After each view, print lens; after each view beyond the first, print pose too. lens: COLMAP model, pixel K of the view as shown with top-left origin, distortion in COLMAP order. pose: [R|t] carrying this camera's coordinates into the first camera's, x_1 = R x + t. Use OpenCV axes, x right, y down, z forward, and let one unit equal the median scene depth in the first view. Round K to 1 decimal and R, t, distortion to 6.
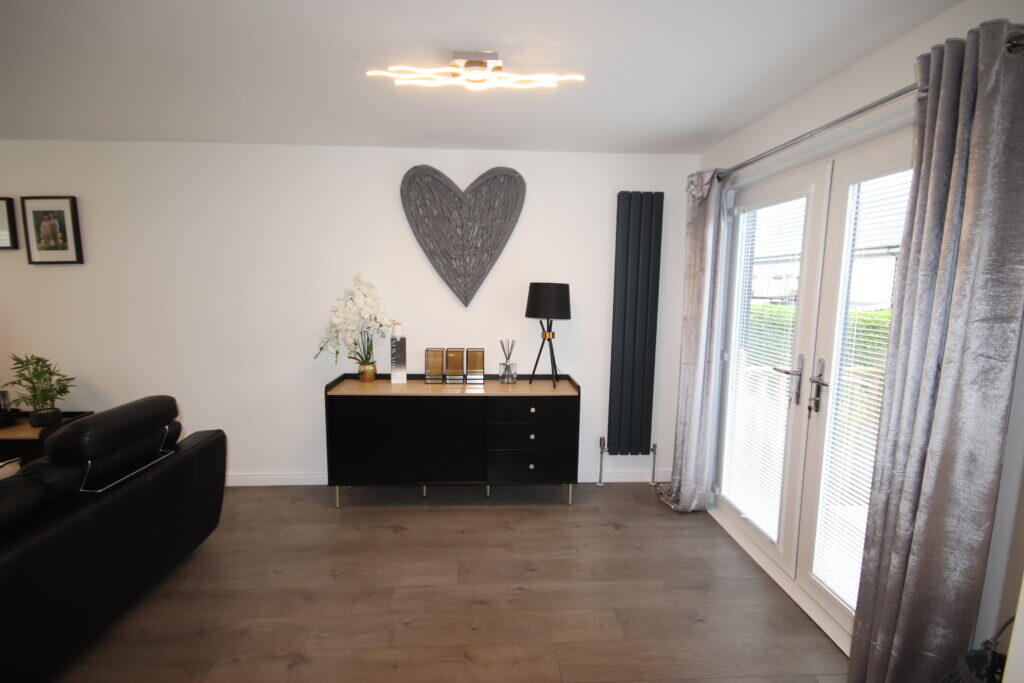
lens RADIAL K [[460.4, 0, 512.0], [0, 460.4, 341.5], [0, 0, 1]] dist [-0.001382, -0.000372]
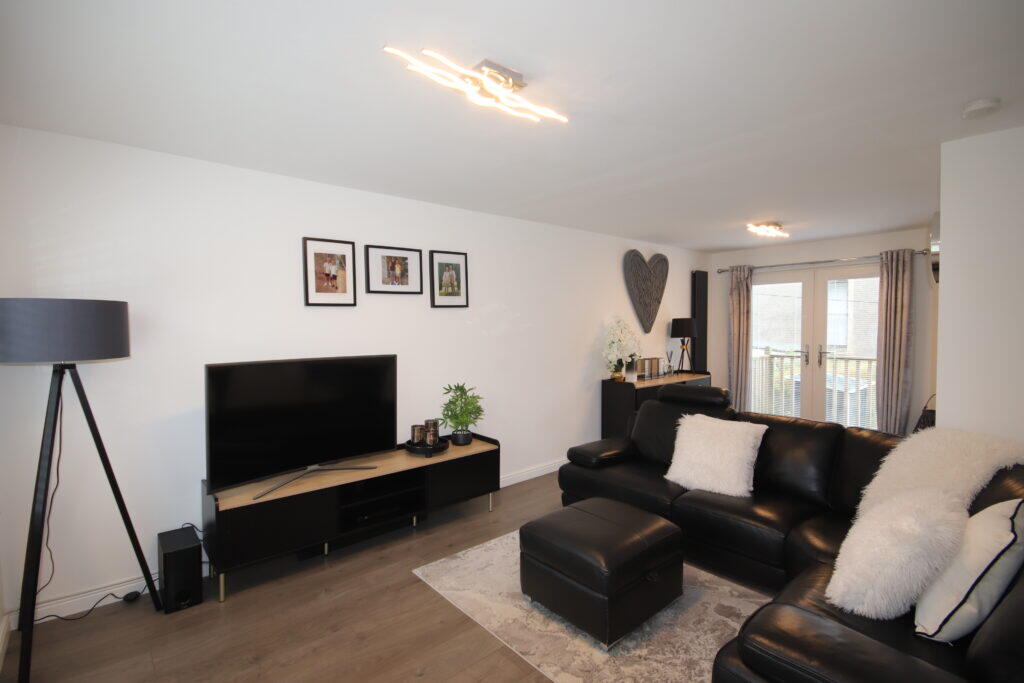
lens RADIAL K [[481.2, 0, 512.0], [0, 481.2, 341.5], [0, 0, 1]] dist [-0.001326, -0.000266]
pose [[0.786091, -0.045493, 0.616434, -1.642321], [0.096556, 0.994083, -0.049767, -0.005775], [-0.610522, 0.098642, 0.785832, -0.057091]]
